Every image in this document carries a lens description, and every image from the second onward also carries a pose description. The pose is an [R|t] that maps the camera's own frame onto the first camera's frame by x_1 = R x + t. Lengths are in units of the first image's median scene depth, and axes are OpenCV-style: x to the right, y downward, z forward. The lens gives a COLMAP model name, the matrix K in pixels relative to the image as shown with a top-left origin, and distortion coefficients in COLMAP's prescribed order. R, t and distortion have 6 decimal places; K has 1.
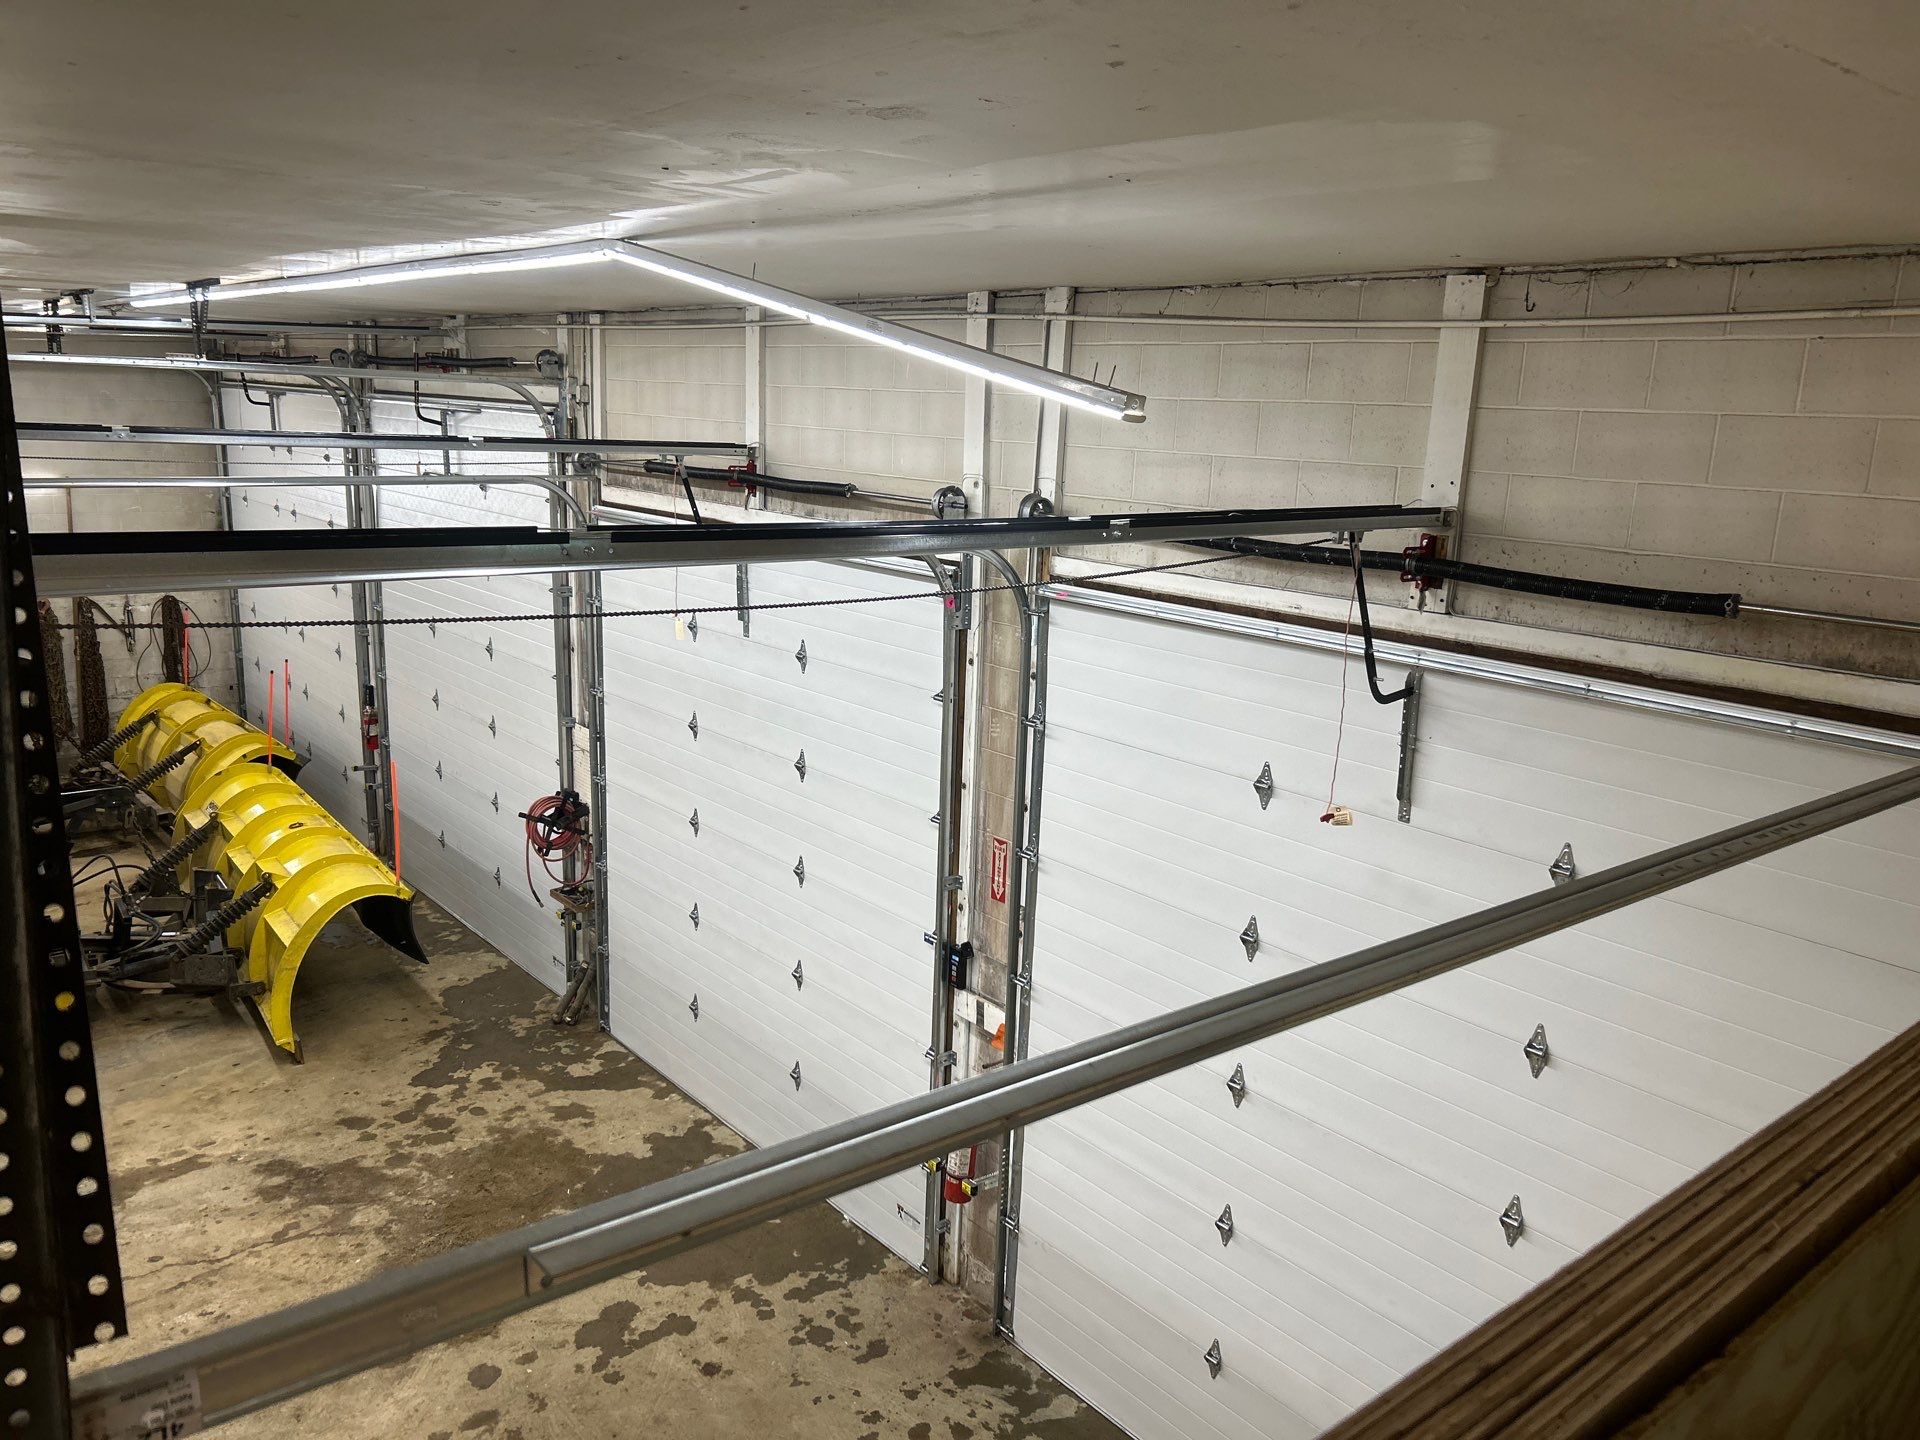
lens RADIAL K [[1441.9, 0, 952.7], [0, 1441.9, 728.9], [0, 0, 1]] dist [0.049515, -0.054537]
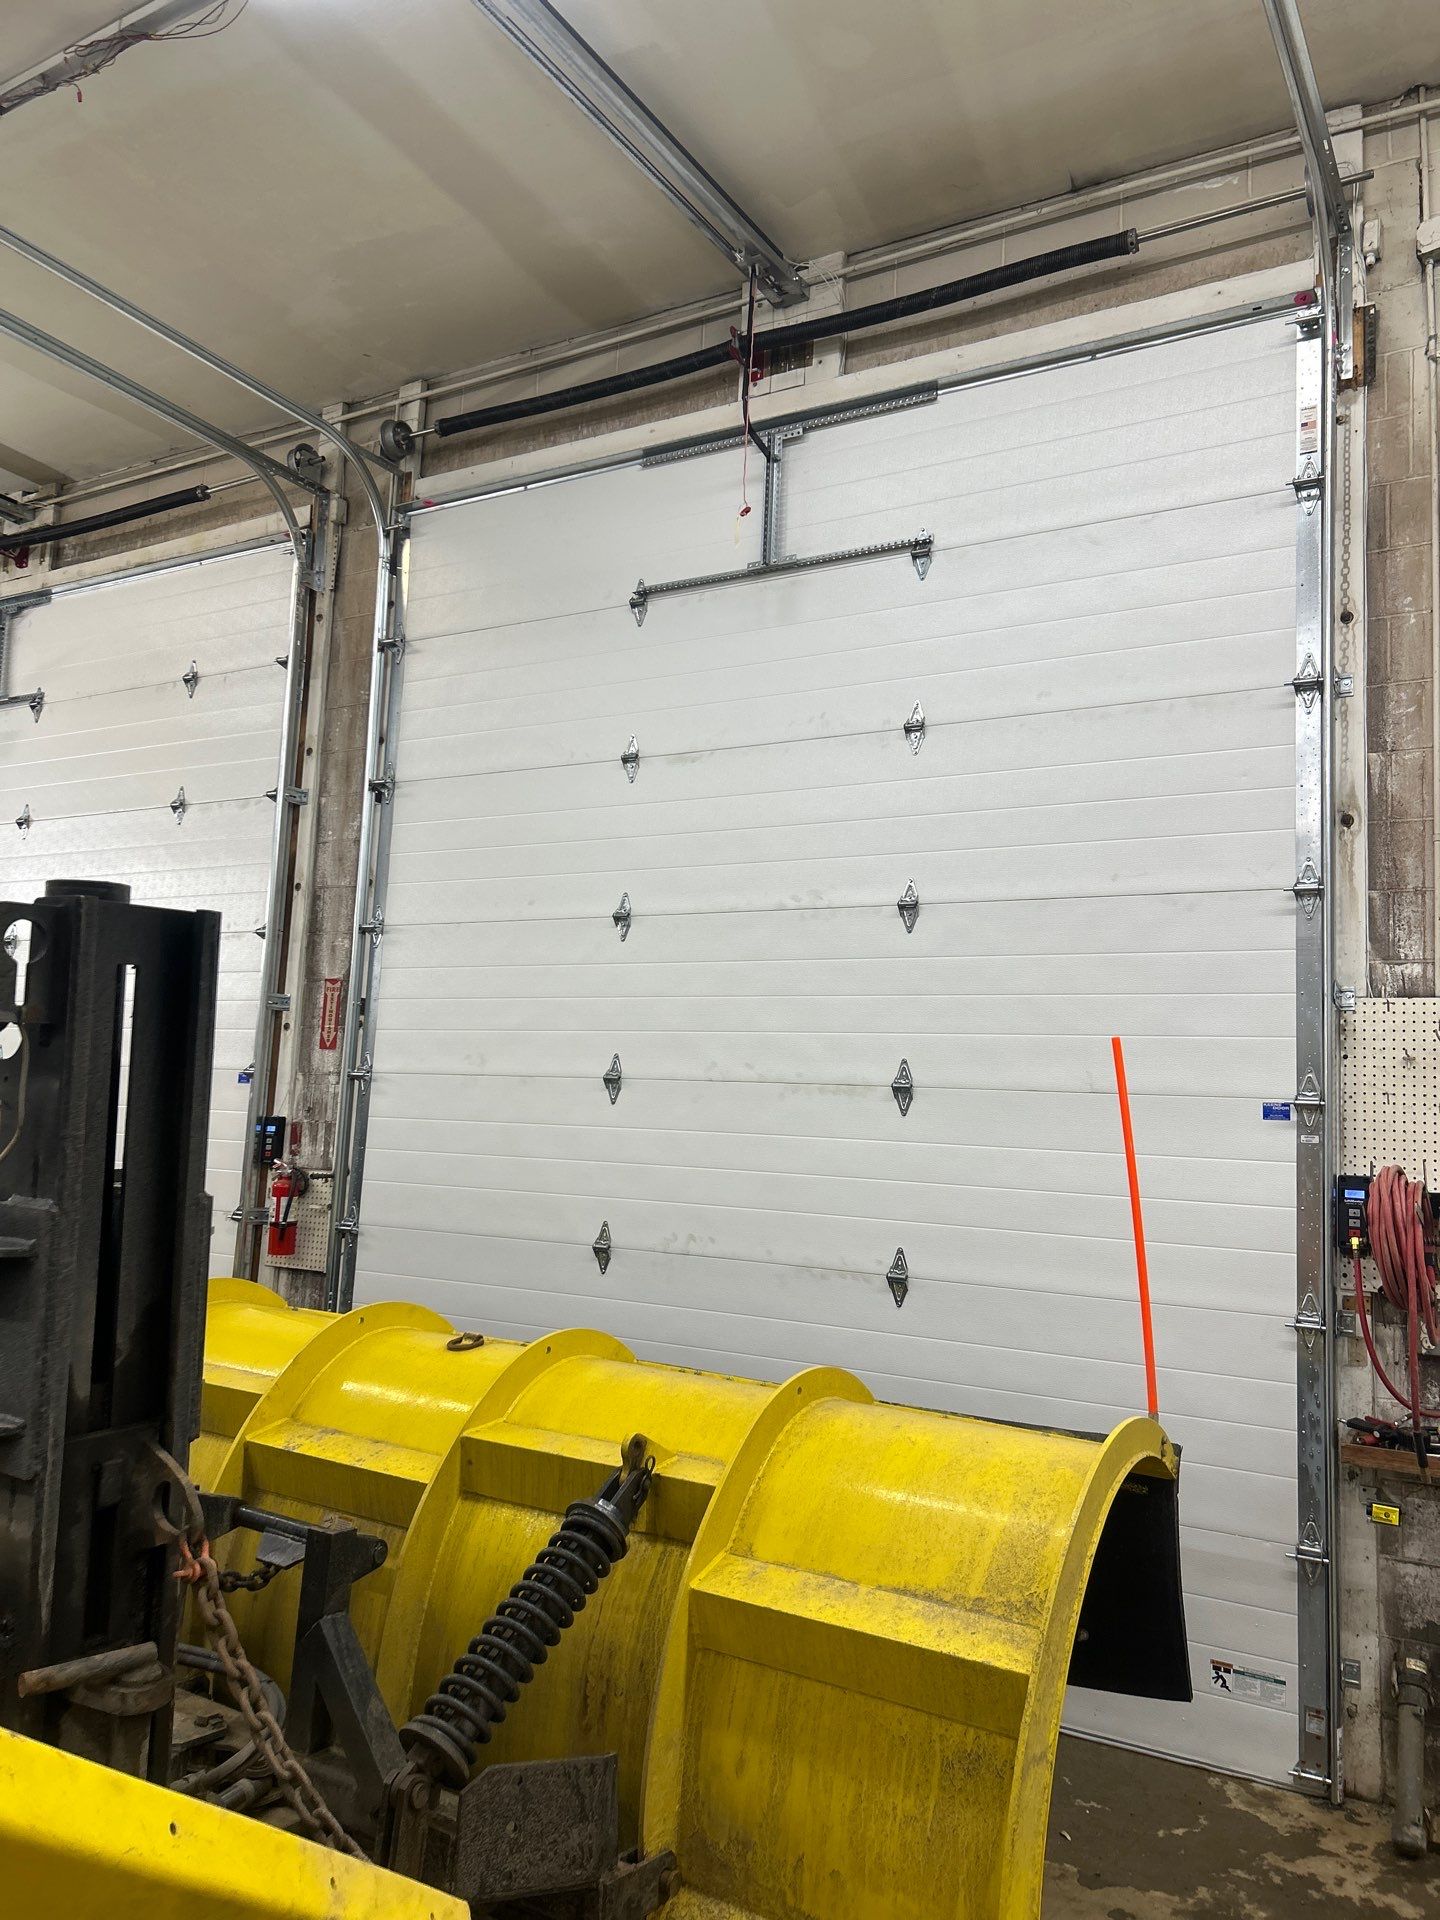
lens RADIAL K [[1438.5, 0, 719.0], [0, 1438.5, 949.5], [0, 0, 1]] dist [0.053109, -0.060979]
pose [[0.942219, 0.046604, 0.331739, -0.821625], [0.064687, 0.946327, -0.316671, 0.145649], [-0.328692, 0.319832, 0.888633, 1.005400]]
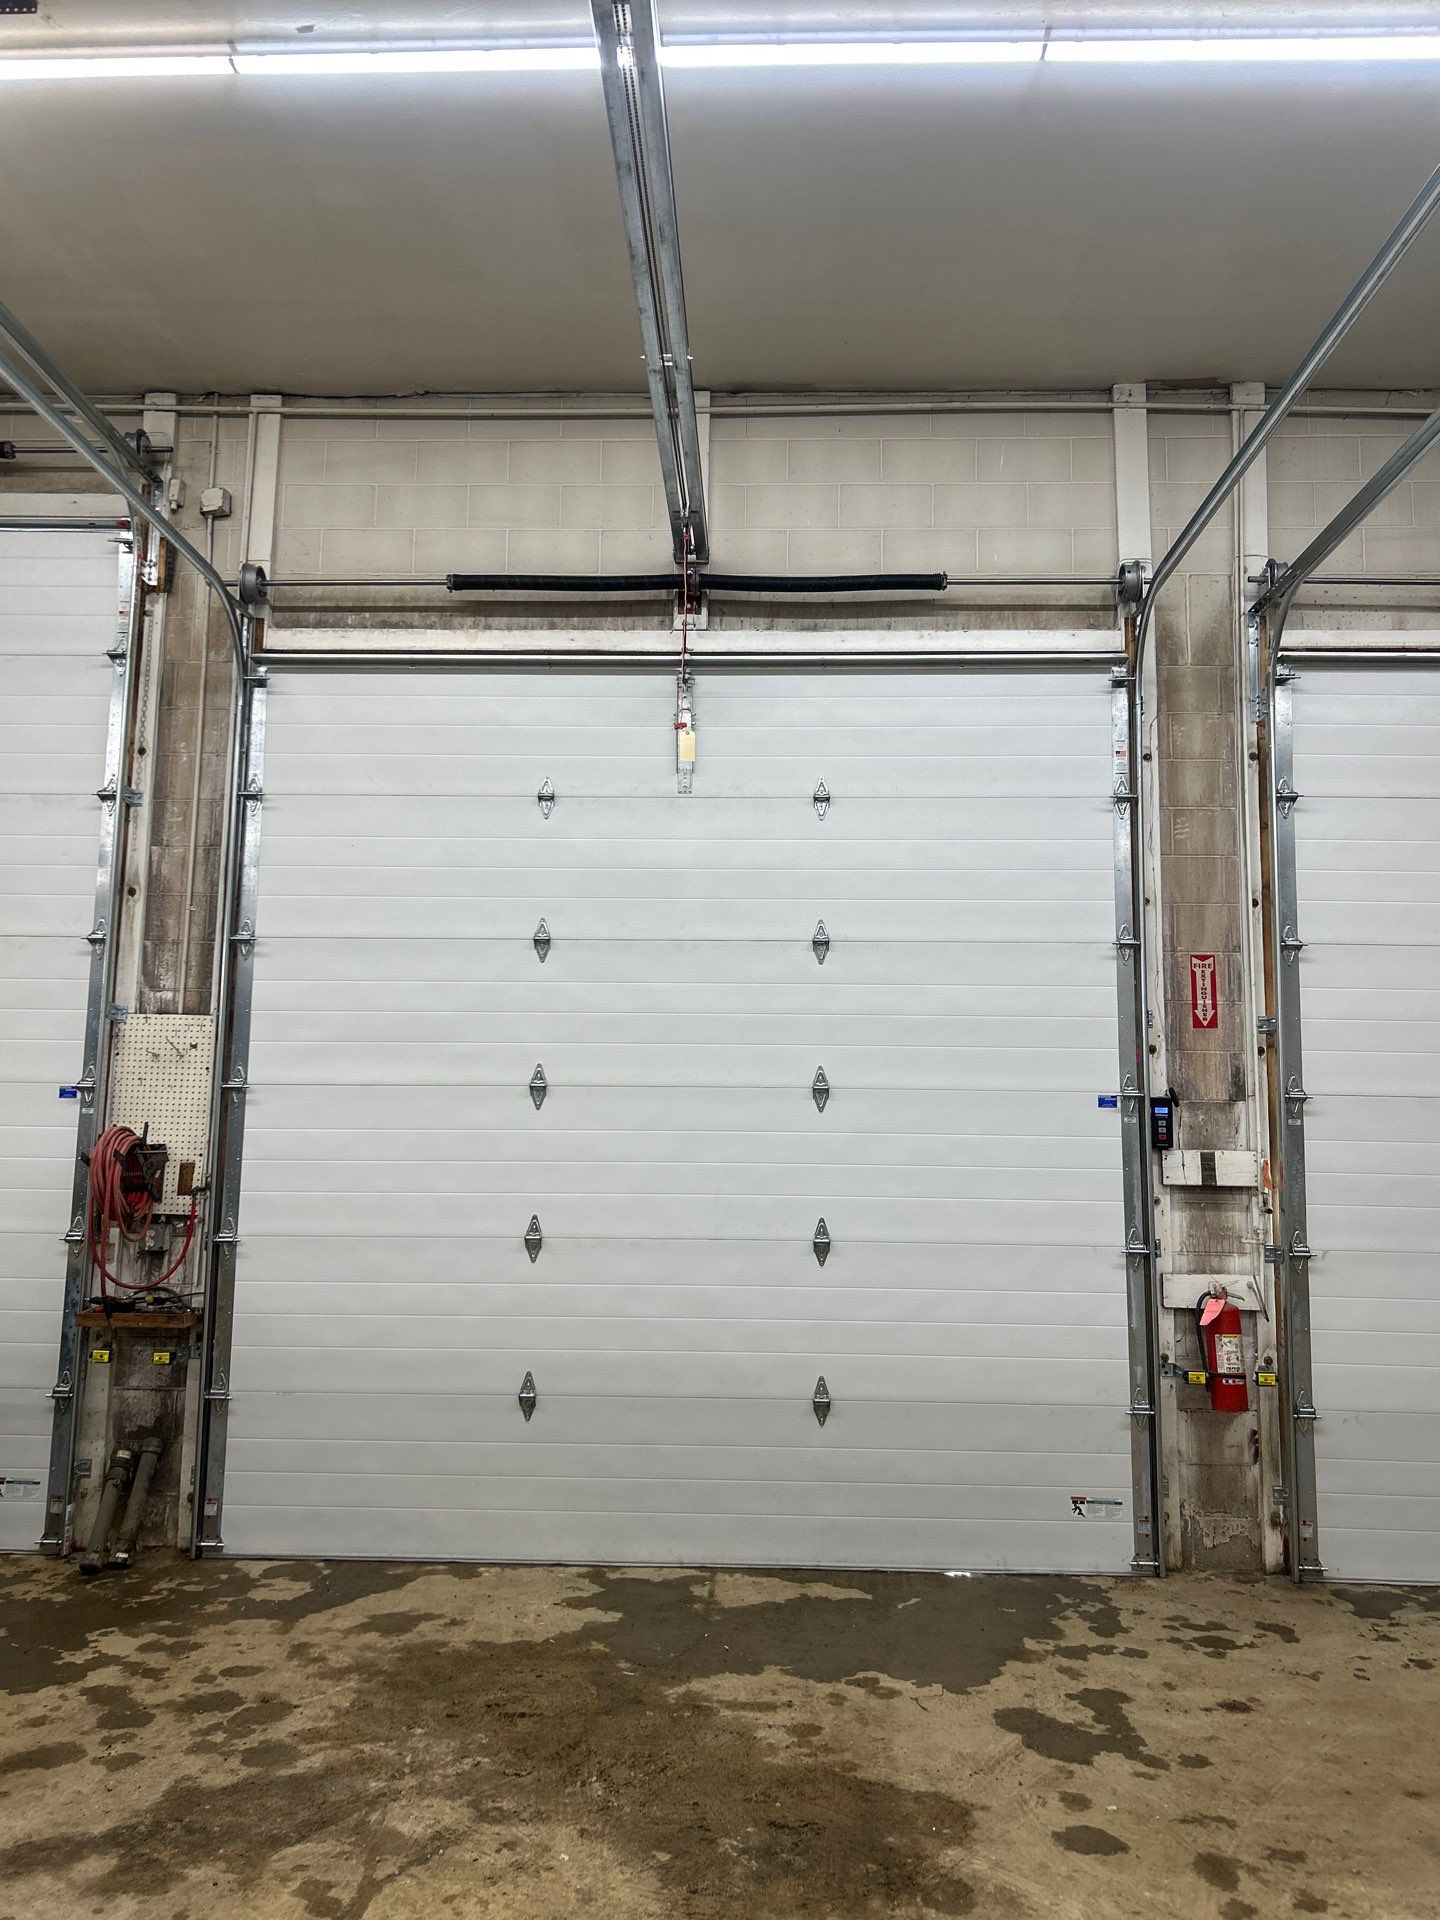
lens RADIAL K [[1438.5, 0, 719.0], [0, 1438.5, 949.5], [0, 0, 1]] dist [0.053109, -0.060979]
pose [[0.664783, 0.069862, 0.743763, -0.792536], [0.173495, 0.953956, -0.244677, 0.230596], [-0.726610, 0.291697, 0.622053, 0.644752]]
